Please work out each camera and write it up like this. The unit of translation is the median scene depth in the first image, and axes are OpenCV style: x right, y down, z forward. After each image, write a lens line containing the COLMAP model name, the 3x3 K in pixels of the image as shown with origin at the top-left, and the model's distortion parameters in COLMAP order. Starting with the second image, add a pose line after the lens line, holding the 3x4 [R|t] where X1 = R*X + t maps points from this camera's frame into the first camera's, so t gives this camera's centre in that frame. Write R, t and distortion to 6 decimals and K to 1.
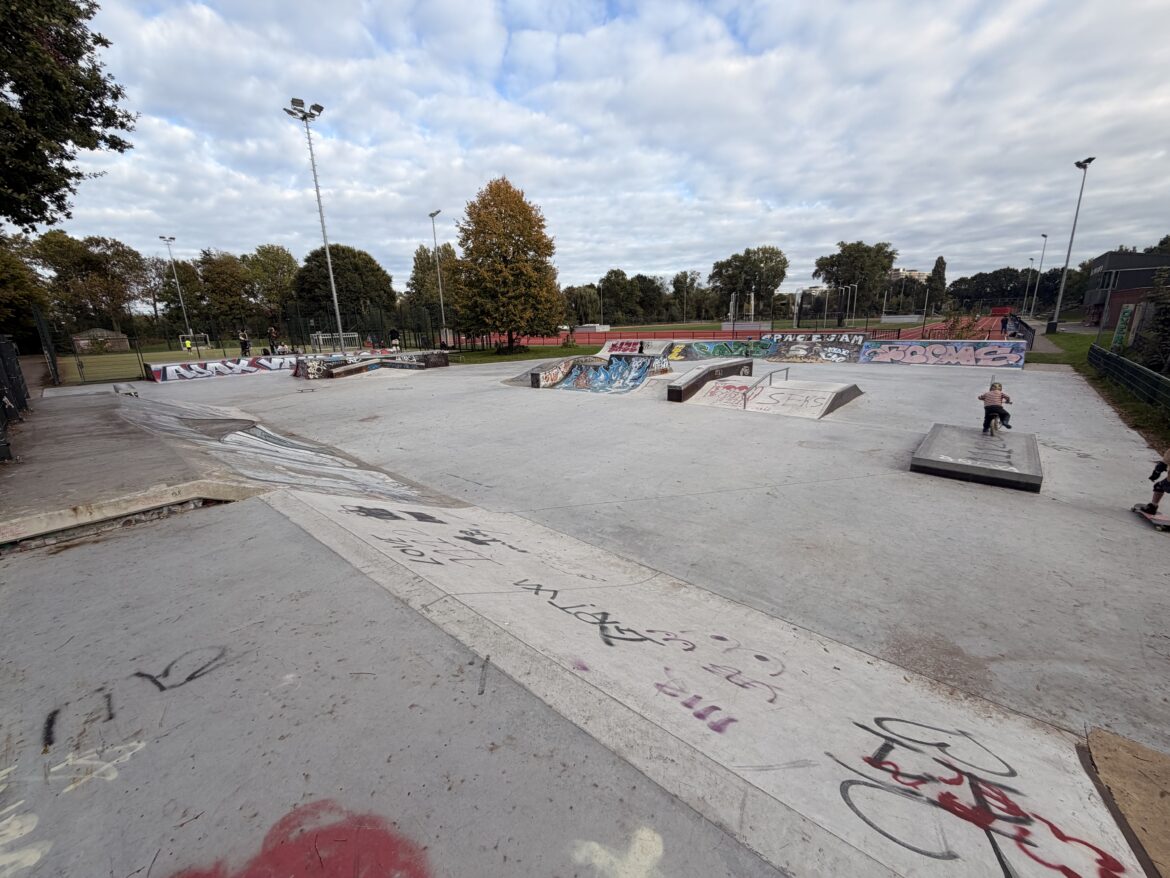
lens RADIAL K [[463.8, 0, 583.9], [0, 463.8, 439.6], [0, 0, 1]] dist [-0.000819, 0.000213]
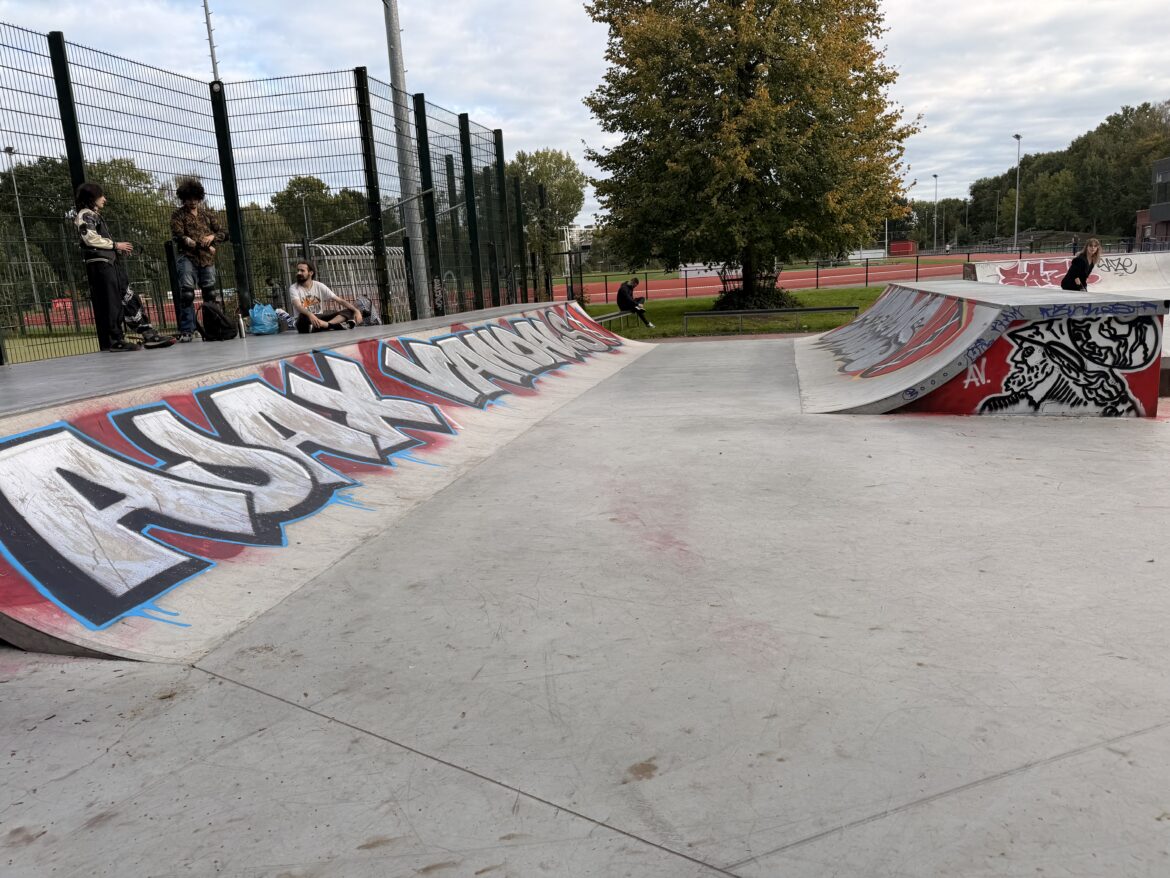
lens RADIAL K [[817.9, 0, 596.6], [0, 817.9, 434.1], [0, 0, 1]] dist [0.045354, -0.054983]
pose [[0.869273, -0.117808, 0.480089, -0.611281], [0.151905, 0.987856, -0.032638, -0.096087], [-0.470414, 0.101299, 0.876612, 0.556664]]
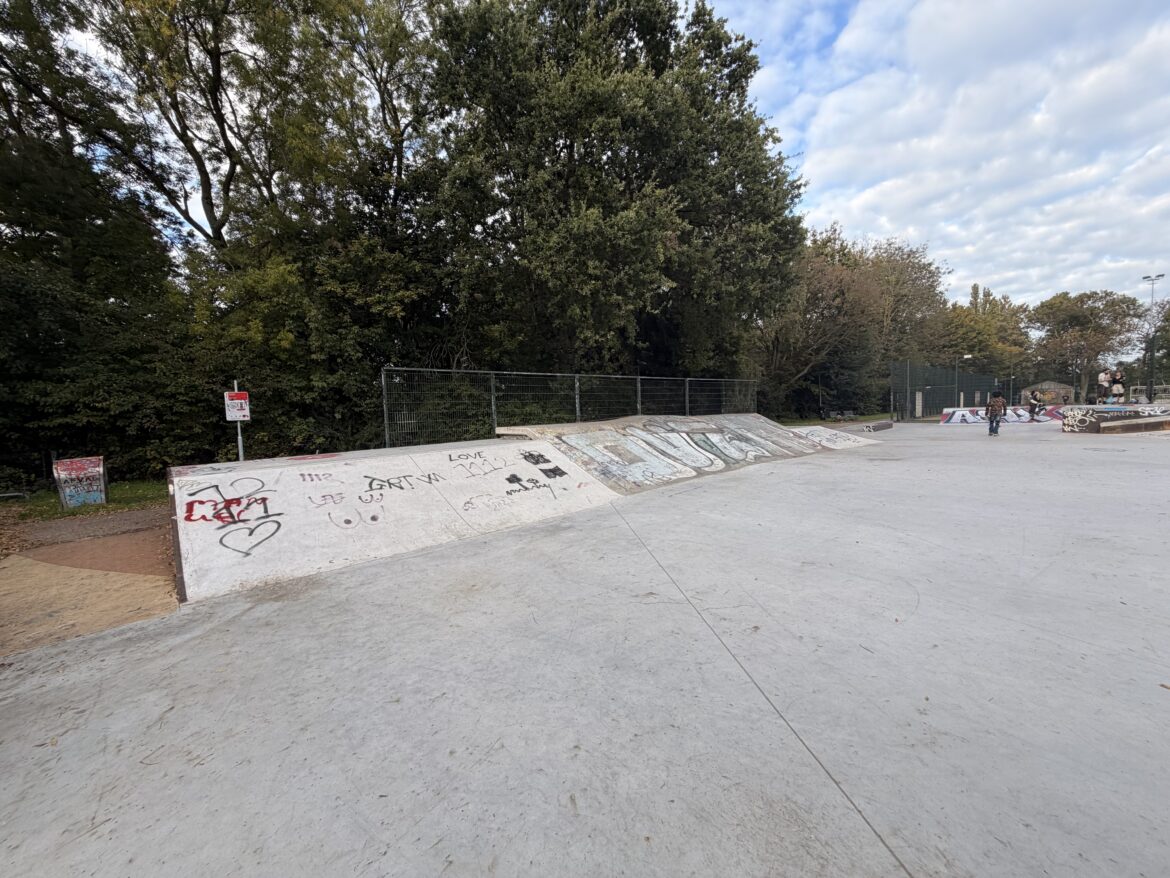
lens RADIAL K [[463.8, 0, 583.9], [0, 463.8, 439.6], [0, 0, 1]] dist [-0.000819, 0.000213]
pose [[-0.102081, 0.095867, -0.990146, 0.187223], [-0.211636, 0.970466, 0.115780, -0.023634], [0.972003, 0.221370, -0.078778, 0.178071]]
